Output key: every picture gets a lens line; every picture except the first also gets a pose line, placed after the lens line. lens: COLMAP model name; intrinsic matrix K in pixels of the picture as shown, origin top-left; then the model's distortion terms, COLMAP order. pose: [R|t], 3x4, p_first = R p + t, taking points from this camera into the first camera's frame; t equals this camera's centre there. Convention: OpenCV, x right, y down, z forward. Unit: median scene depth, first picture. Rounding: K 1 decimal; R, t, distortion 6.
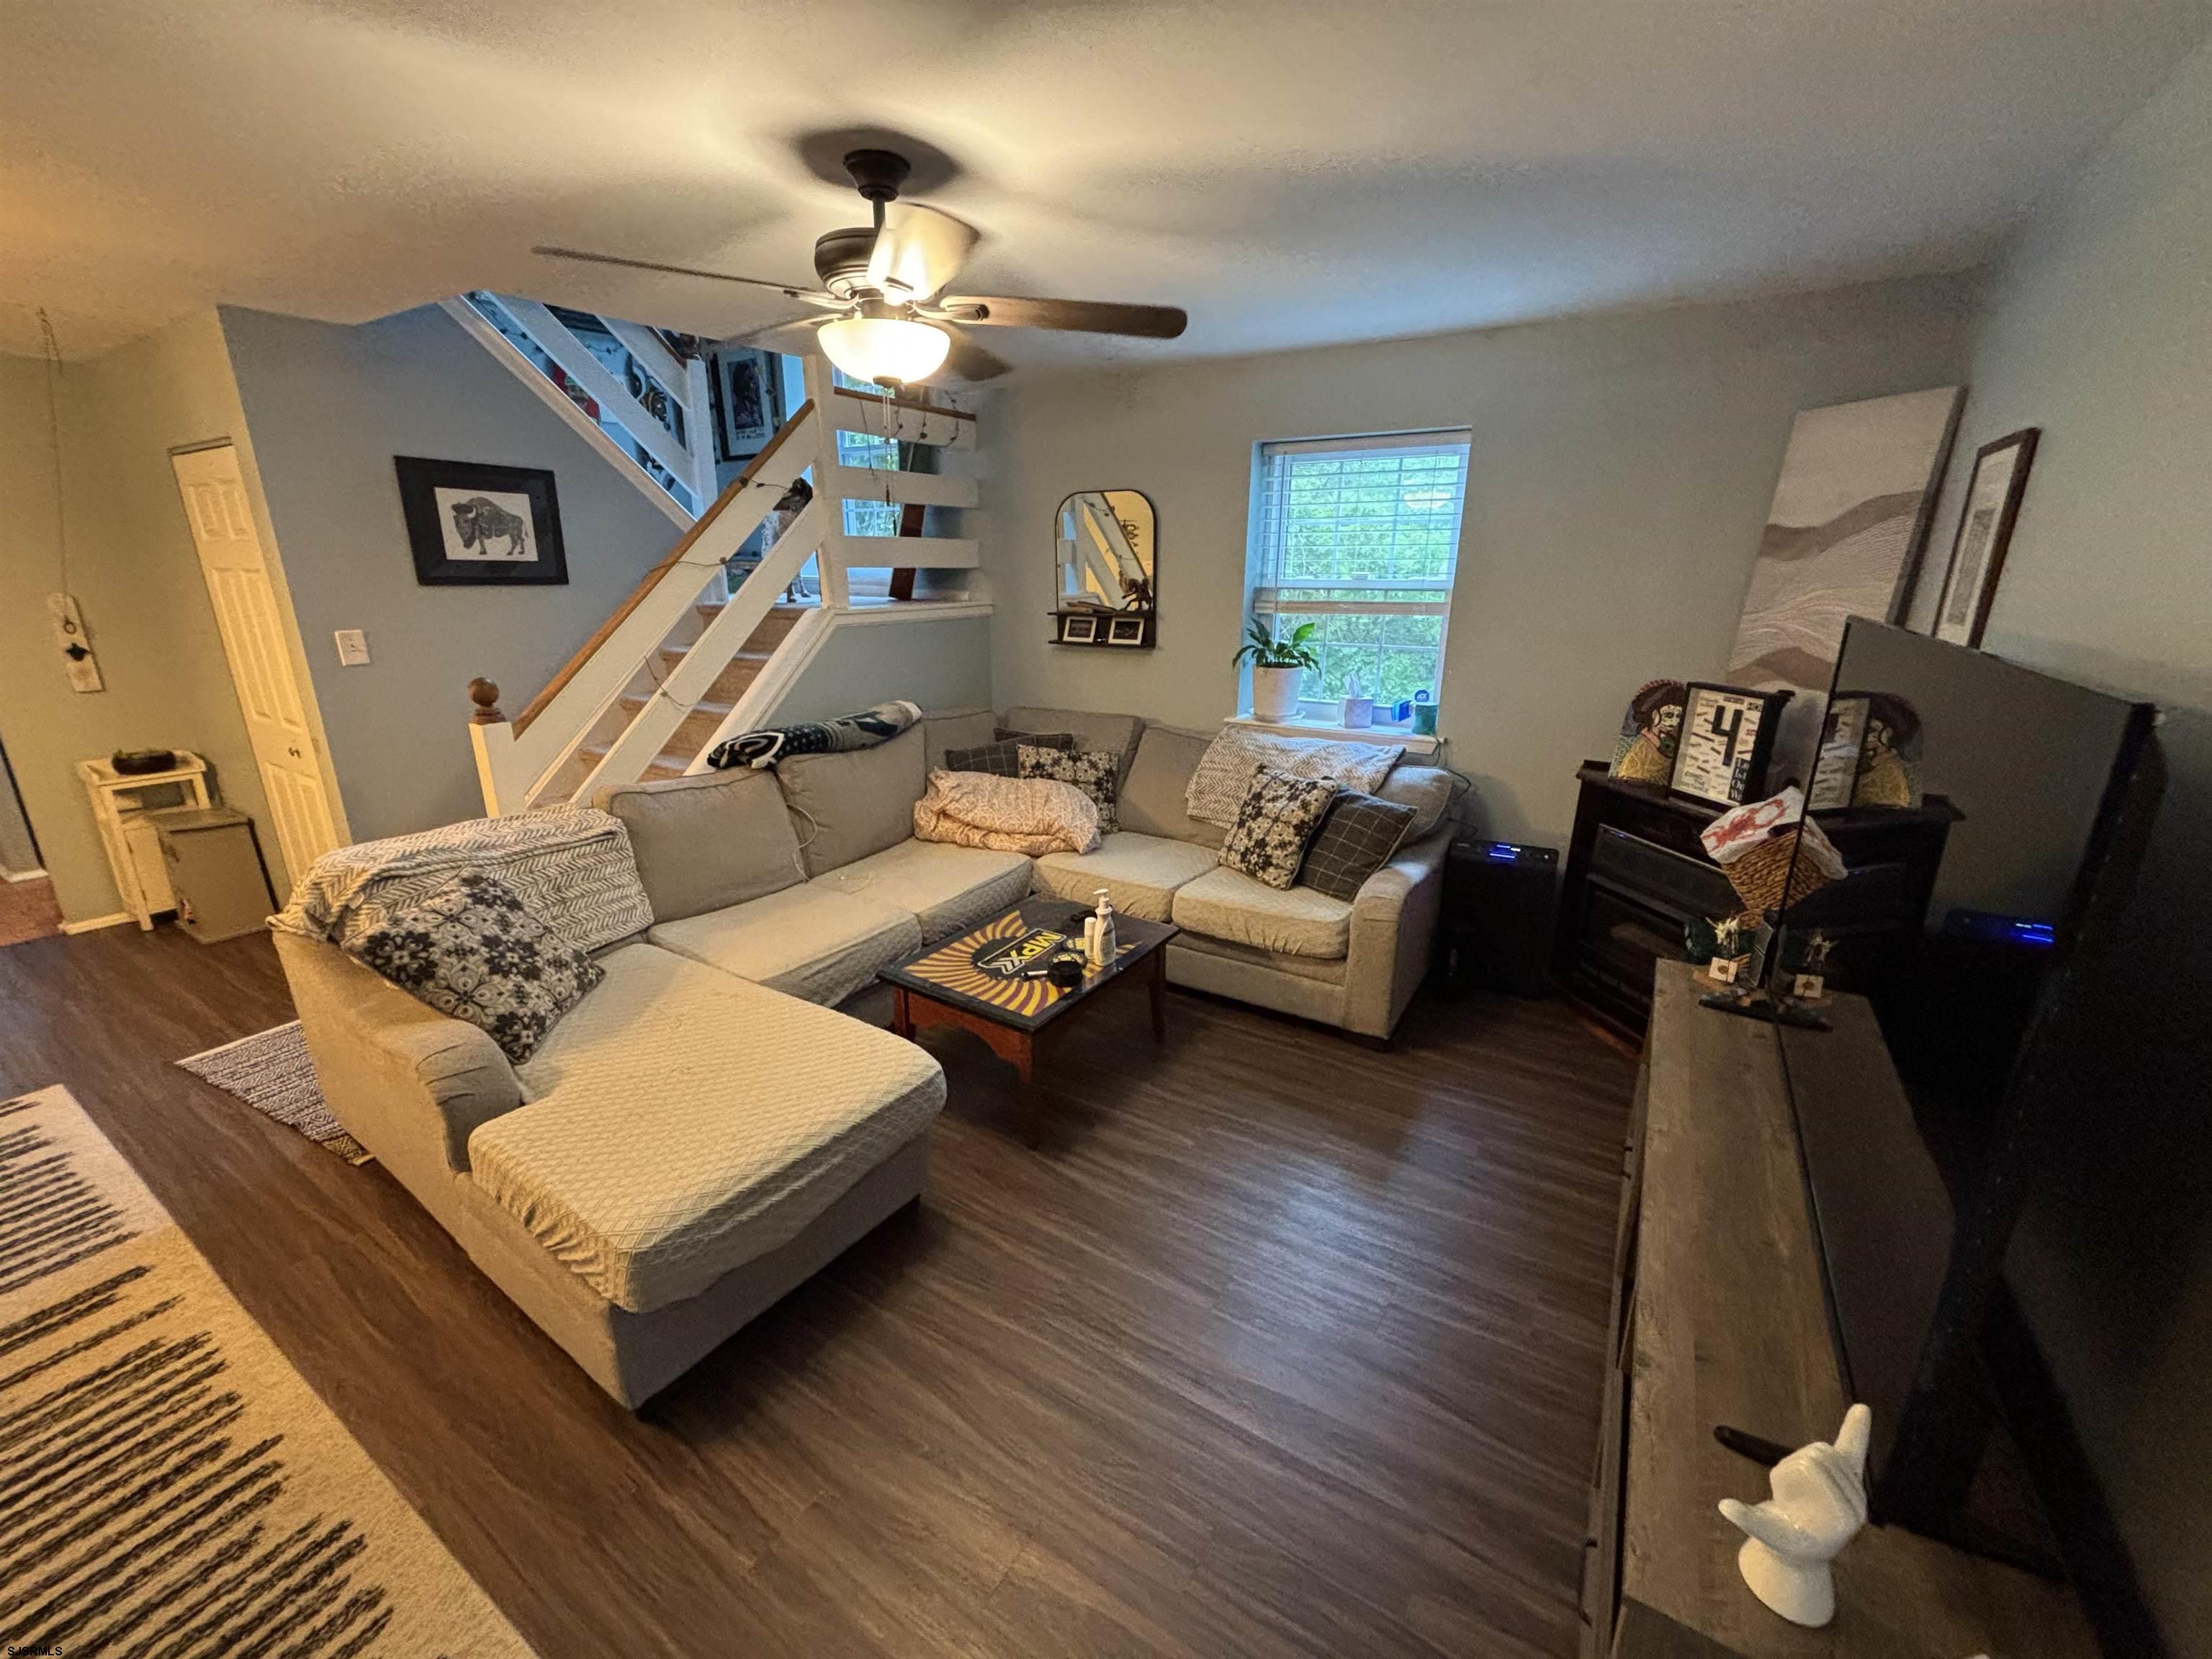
lens RADIAL K [[891.2, 0, 1101.2], [0, 891.2, 827.3], [0, 0, 1]] dist [0.006447, -0.002188]
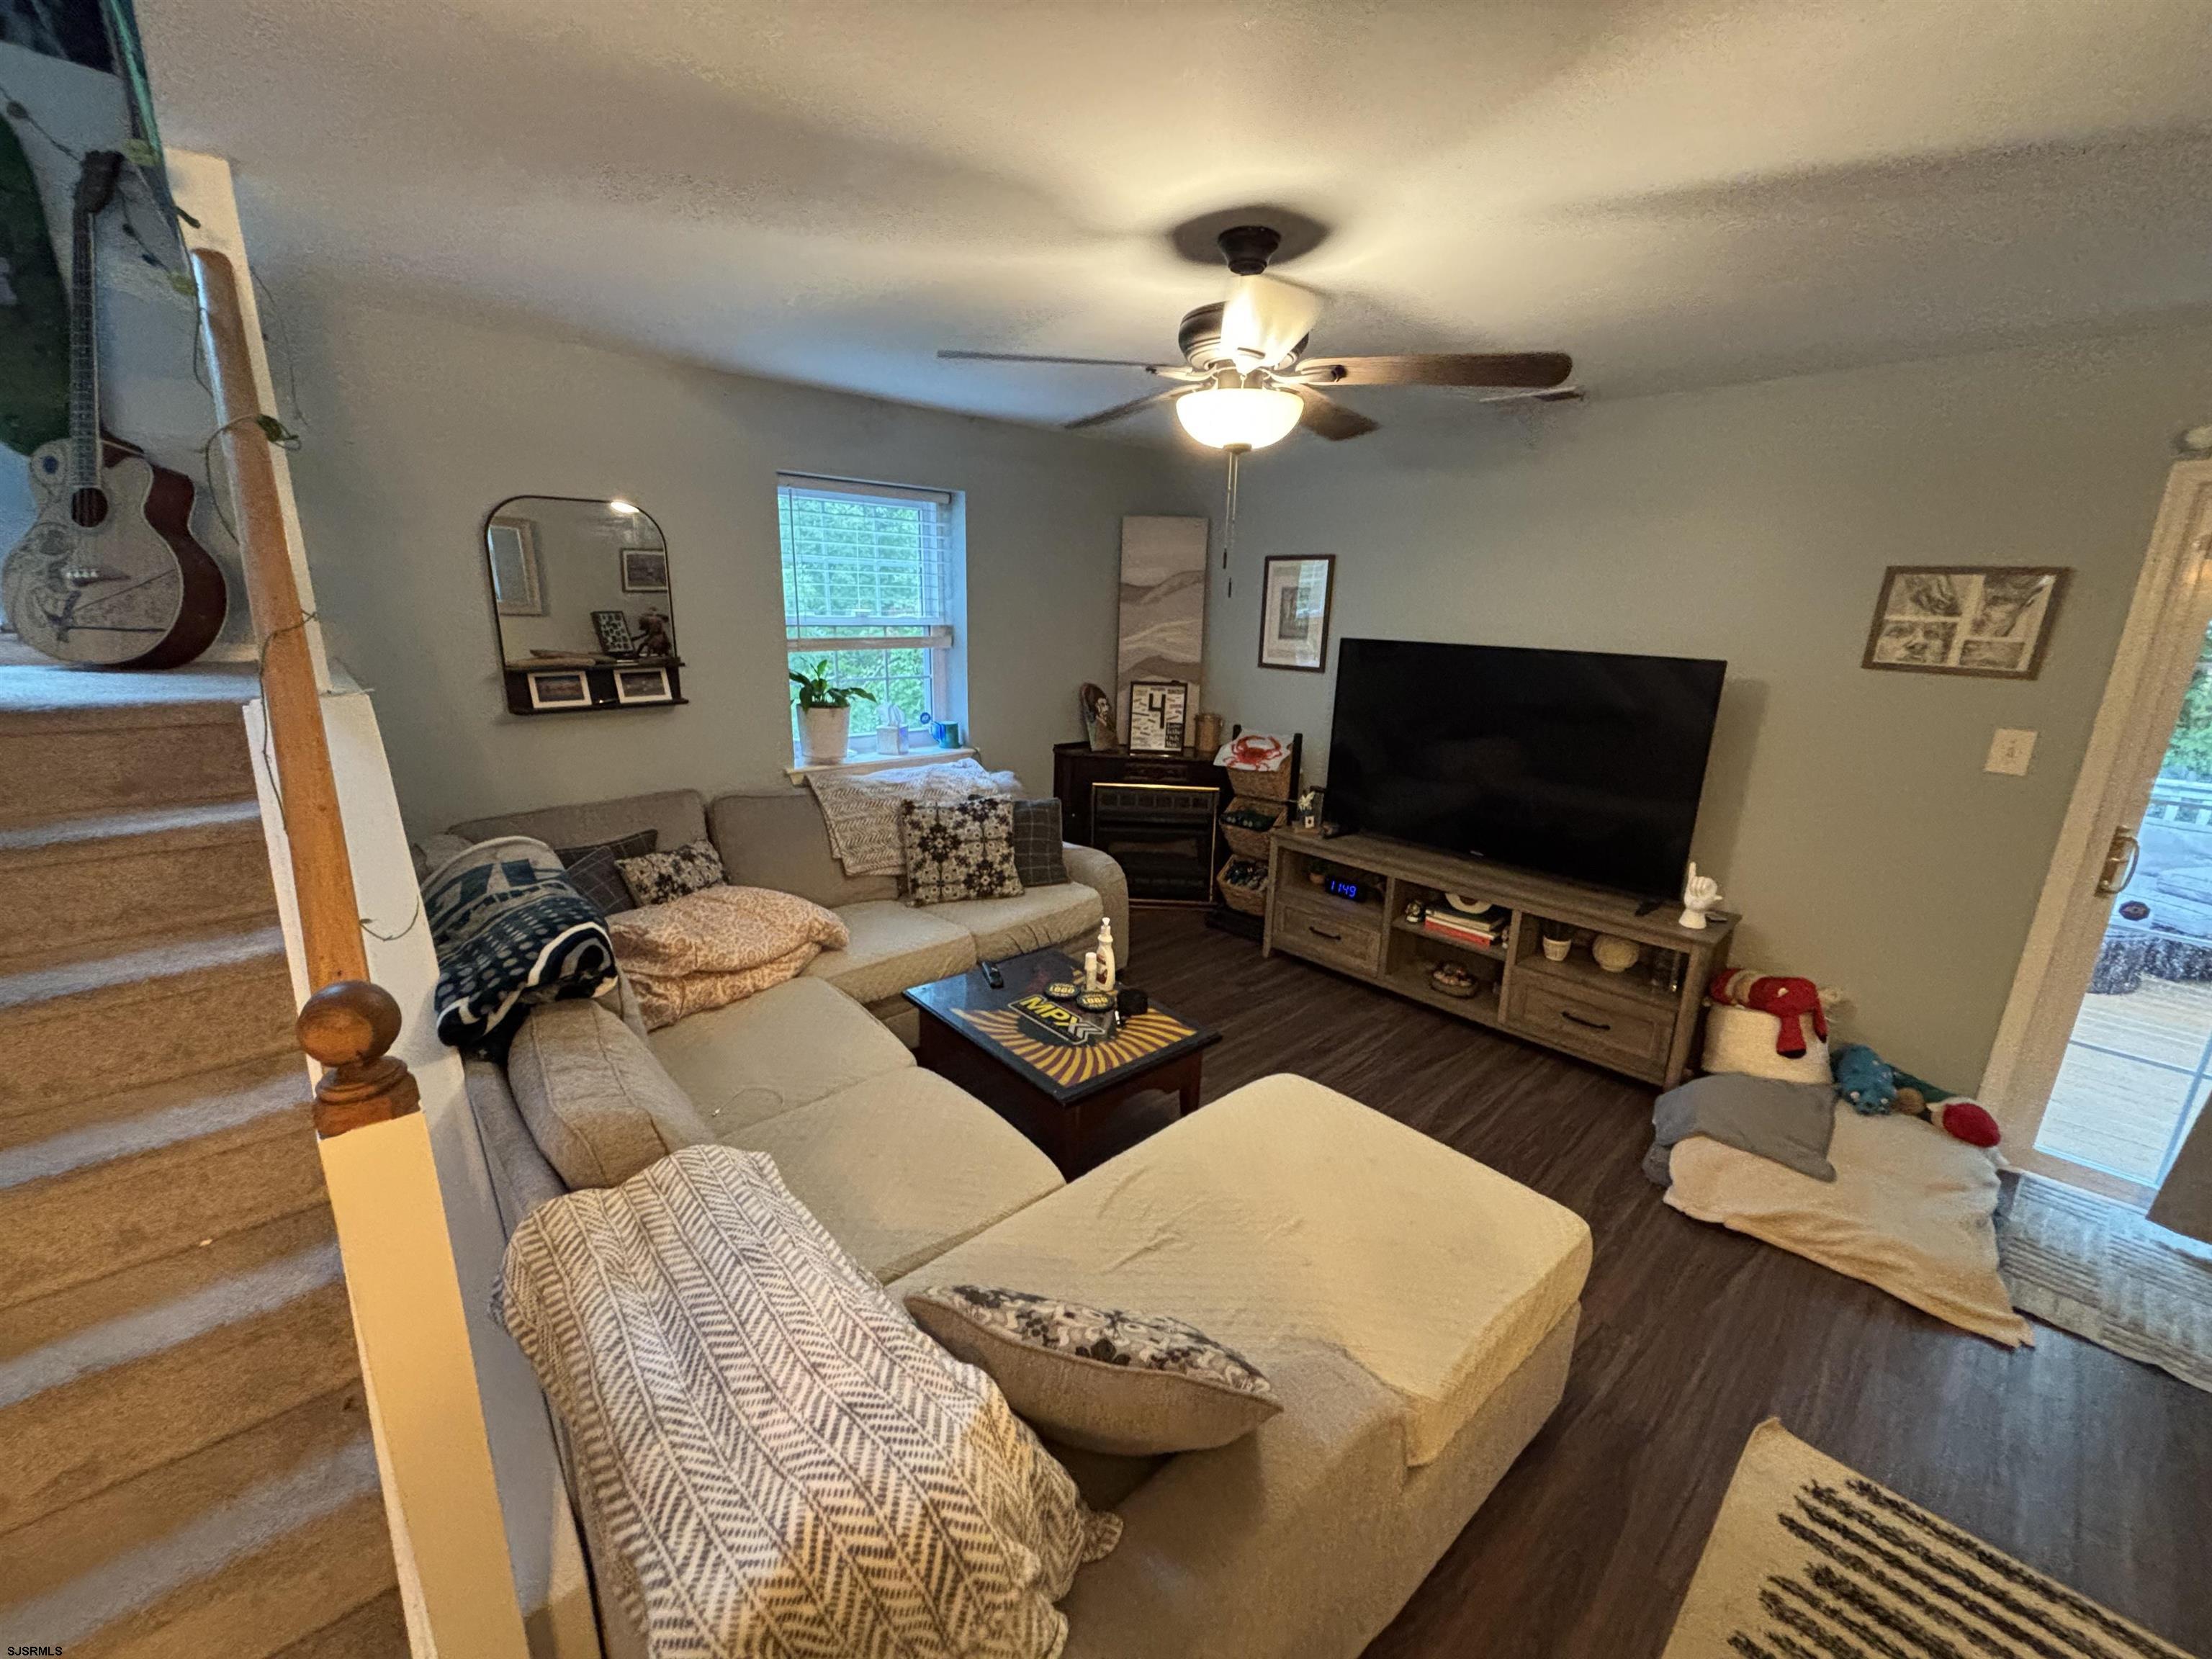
lens RADIAL K [[891.2, 0, 1099.1], [0, 891.2, 832.4], [0, 0, 1]] dist [0.006447, -0.002188]
pose [[0.253234, -0.241928, 0.936666, -0.896136], [0.251665, 0.951364, 0.177685, -0.201388], [-0.934097, 0.190730, 0.301802, 0.623843]]
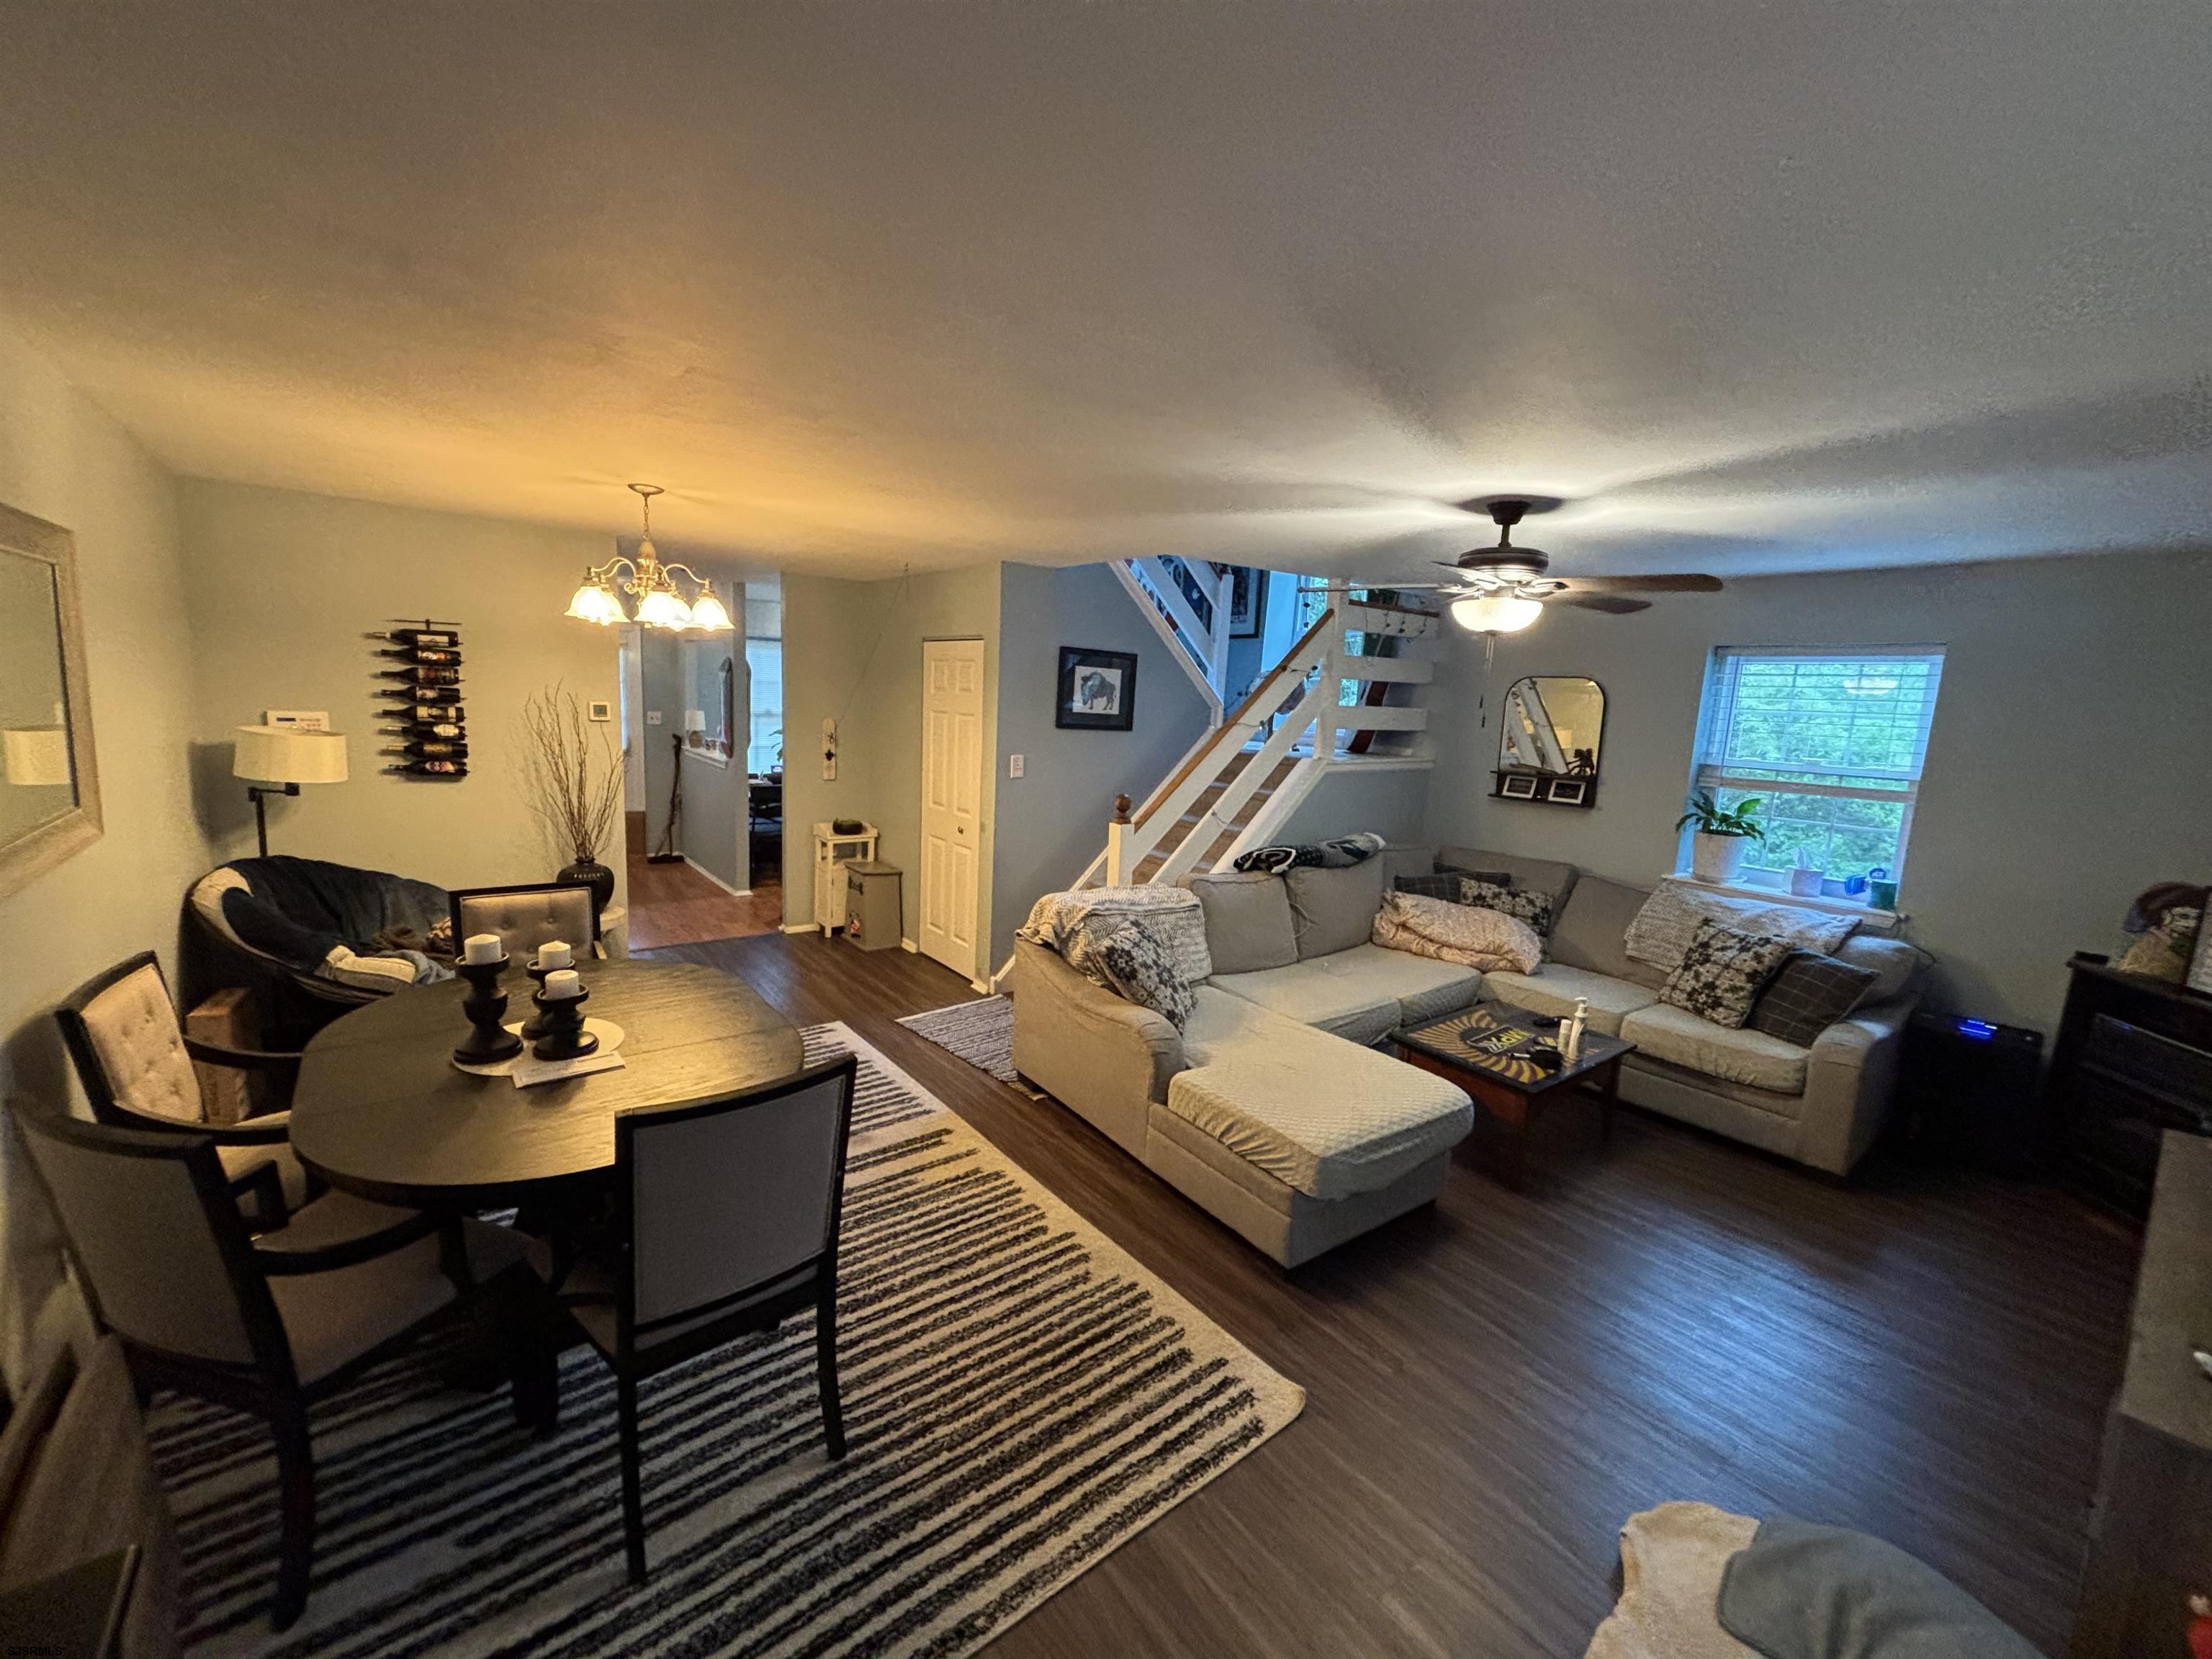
lens RADIAL K [[891.2, 0, 1099.9], [0, 891.2, 824.3], [0, 0, 1]] dist [0.006447, -0.002188]
pose [[0.941256, 0.089199, -0.325700, -0.232913], [-0.137627, 0.982078, -0.128772, 0.081004], [0.308377, 0.166033, 0.936663, -0.403435]]
